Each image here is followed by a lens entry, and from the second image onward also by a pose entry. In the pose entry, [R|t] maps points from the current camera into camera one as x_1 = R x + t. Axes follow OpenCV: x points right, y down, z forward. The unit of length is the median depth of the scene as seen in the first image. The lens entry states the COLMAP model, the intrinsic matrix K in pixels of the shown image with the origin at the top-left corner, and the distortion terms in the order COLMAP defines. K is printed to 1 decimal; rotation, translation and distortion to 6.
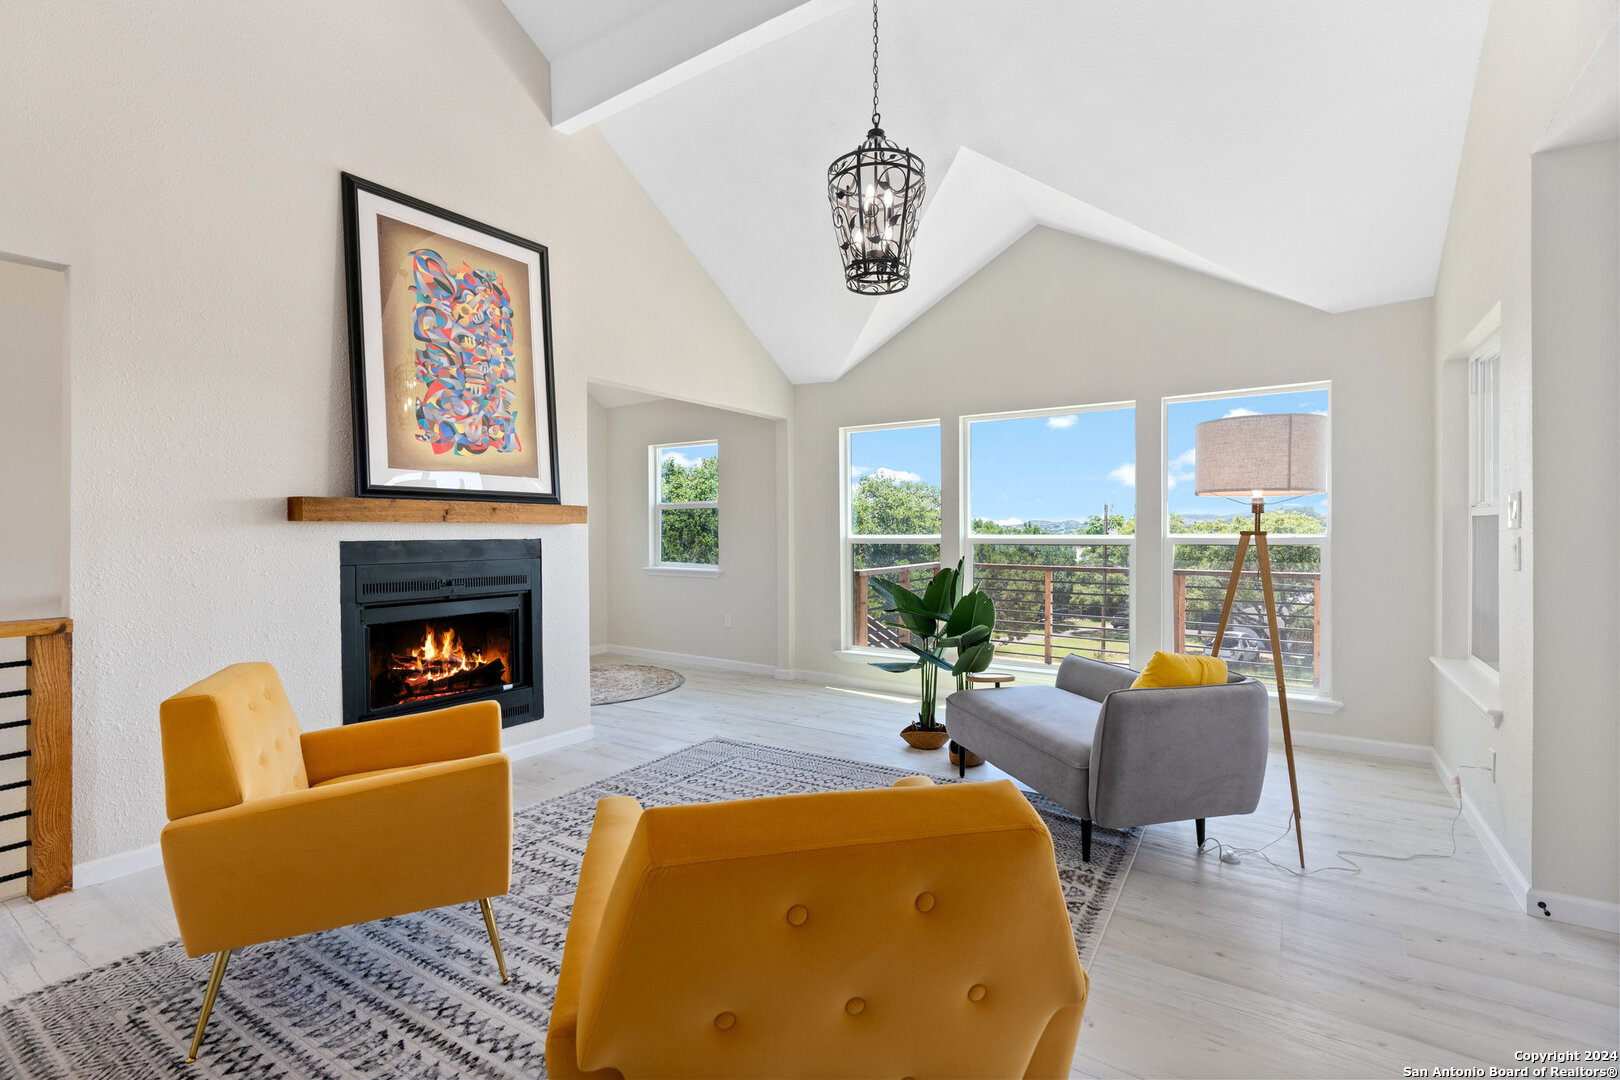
lens RADIAL K [[723.6, 0, 816.7], [0, 723.6, 549.1], [0, 0, 1]] dist [-0.007620, 0.000109]
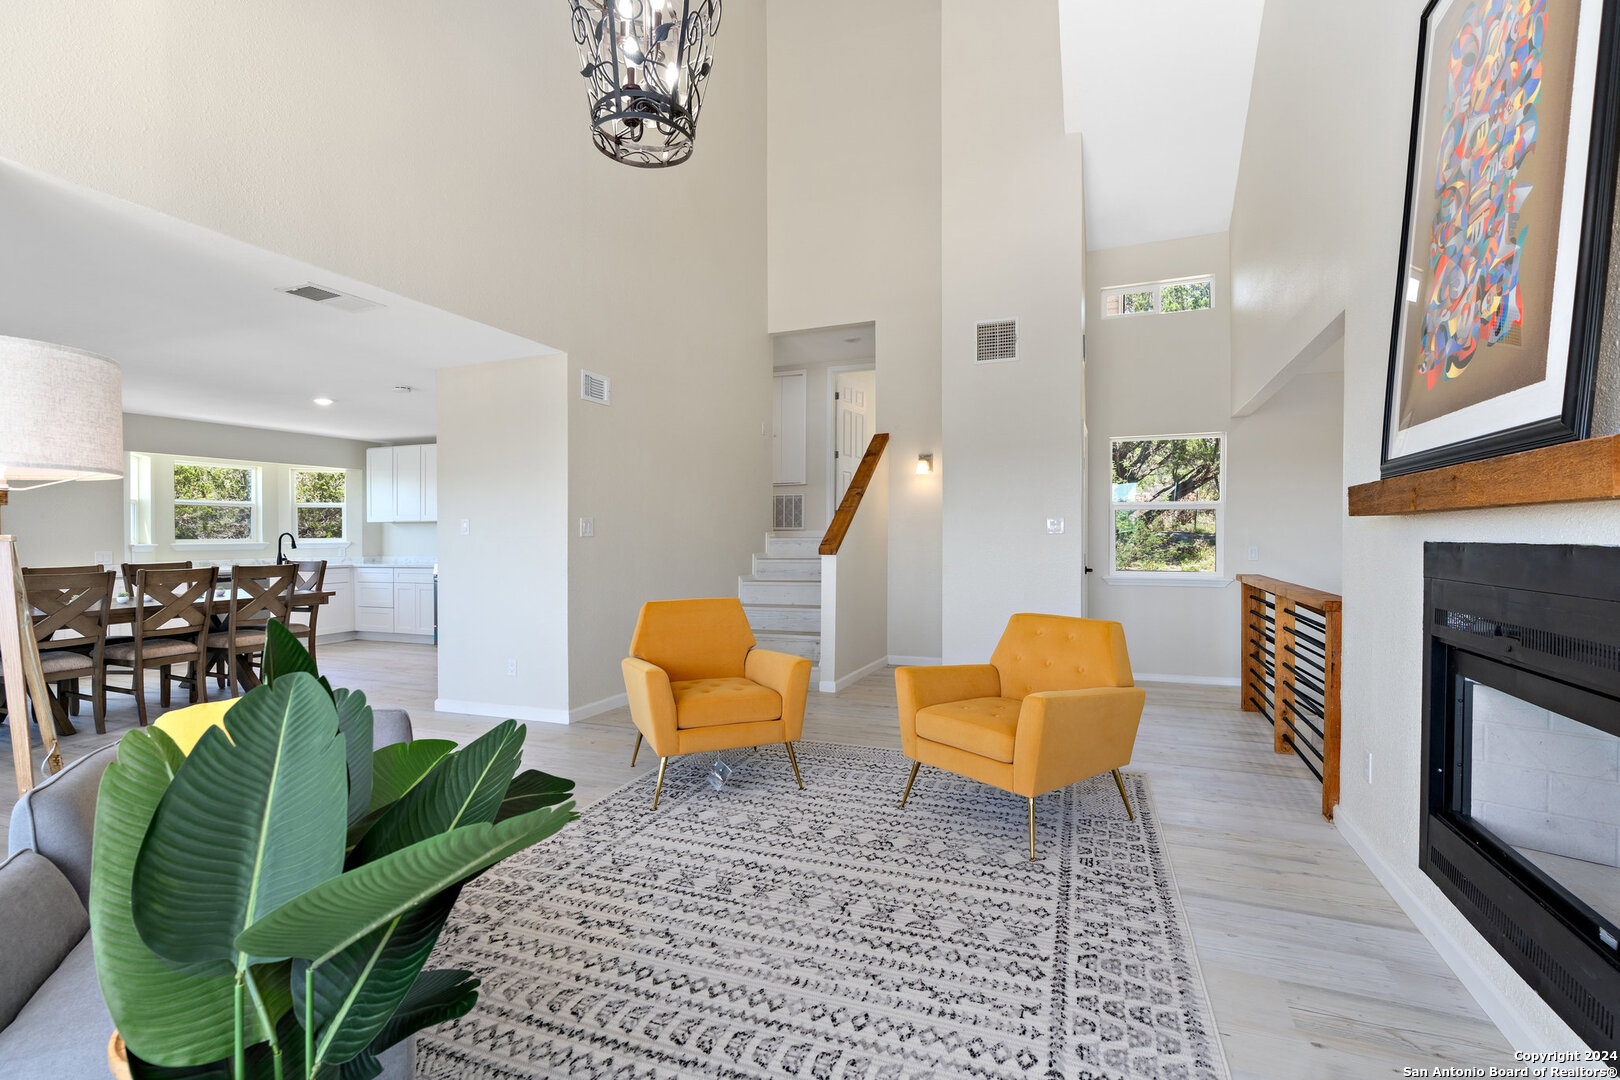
lens RADIAL K [[739.7, 0, 810.0], [0, 739.7, 540.0], [0, 0, 1]] dist [-0.003606, 0.000451]
pose [[-0.979847, 0.007501, -0.199609, 0.060120], [0.002103, 0.999627, 0.027243, -0.031311], [0.199739, 0.026274, -0.979497, 1.428008]]
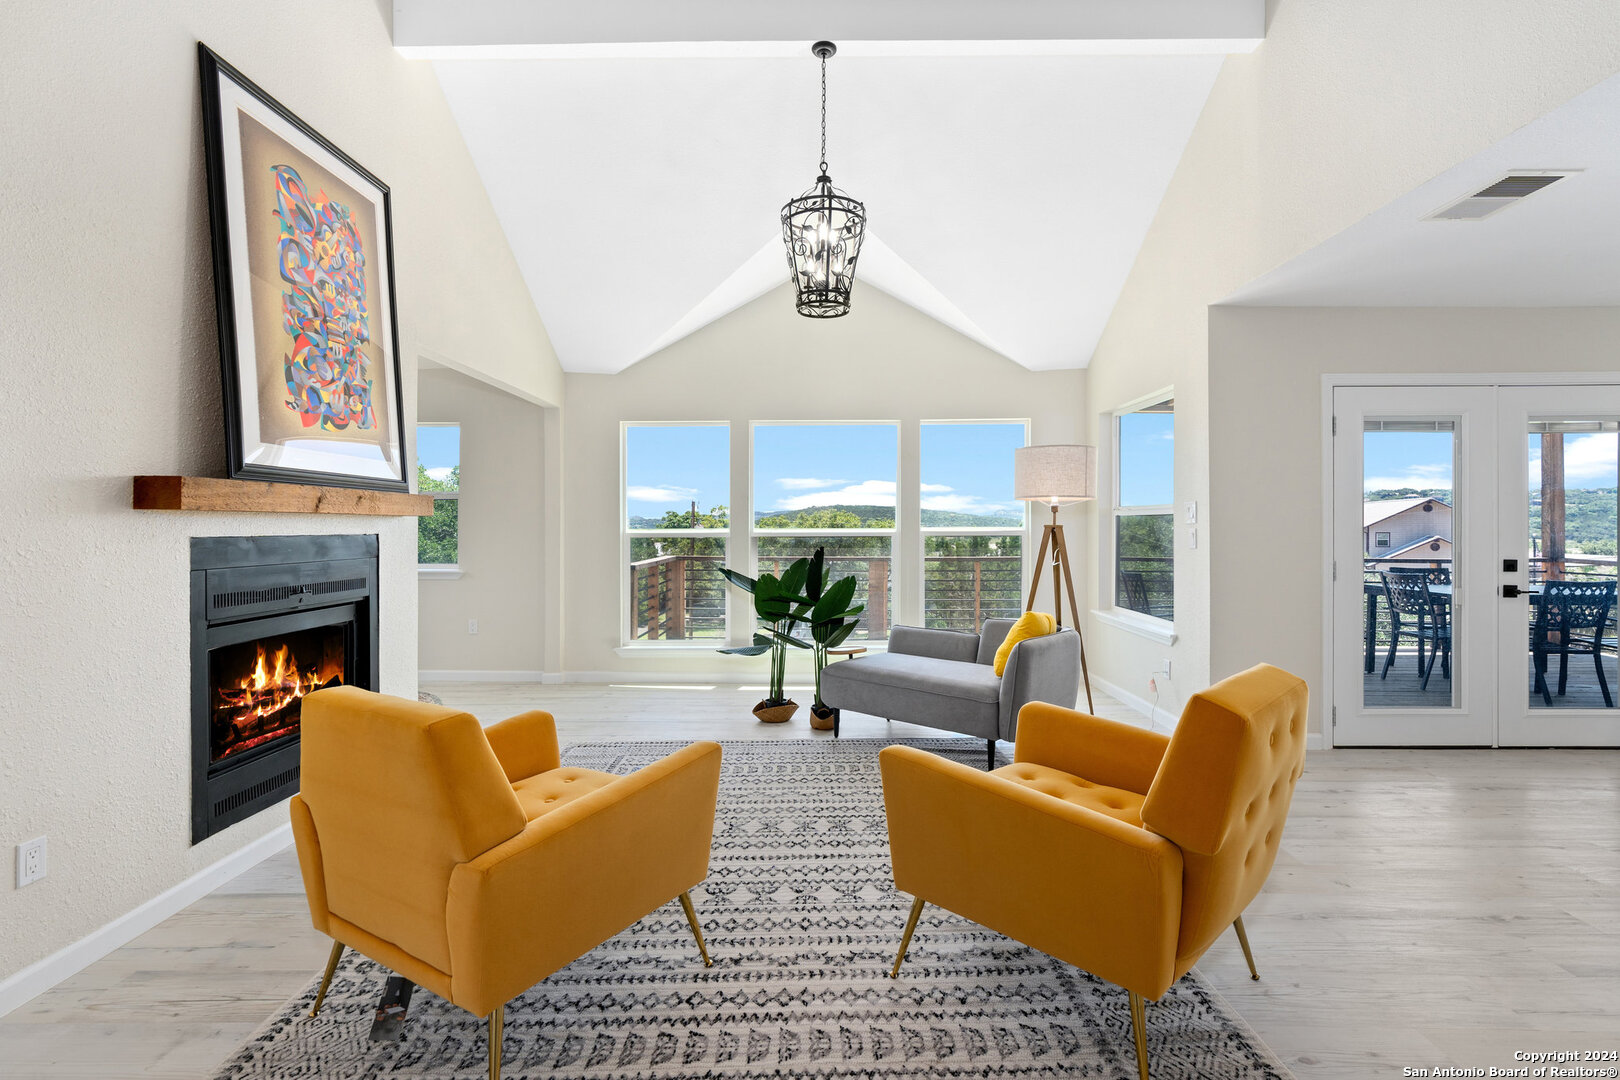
lens RADIAL K [[739.7, 0, 810.0], [0, 739.7, 540.0], [0, 0, 1]] dist [-0.003606, 0.000451]
pose [[0.845073, -0.008608, 0.534581, -0.474392], [0.012326, 0.999918, -0.003385, 0.002101], [-0.534508, 0.009450, 0.845110, 0.017415]]
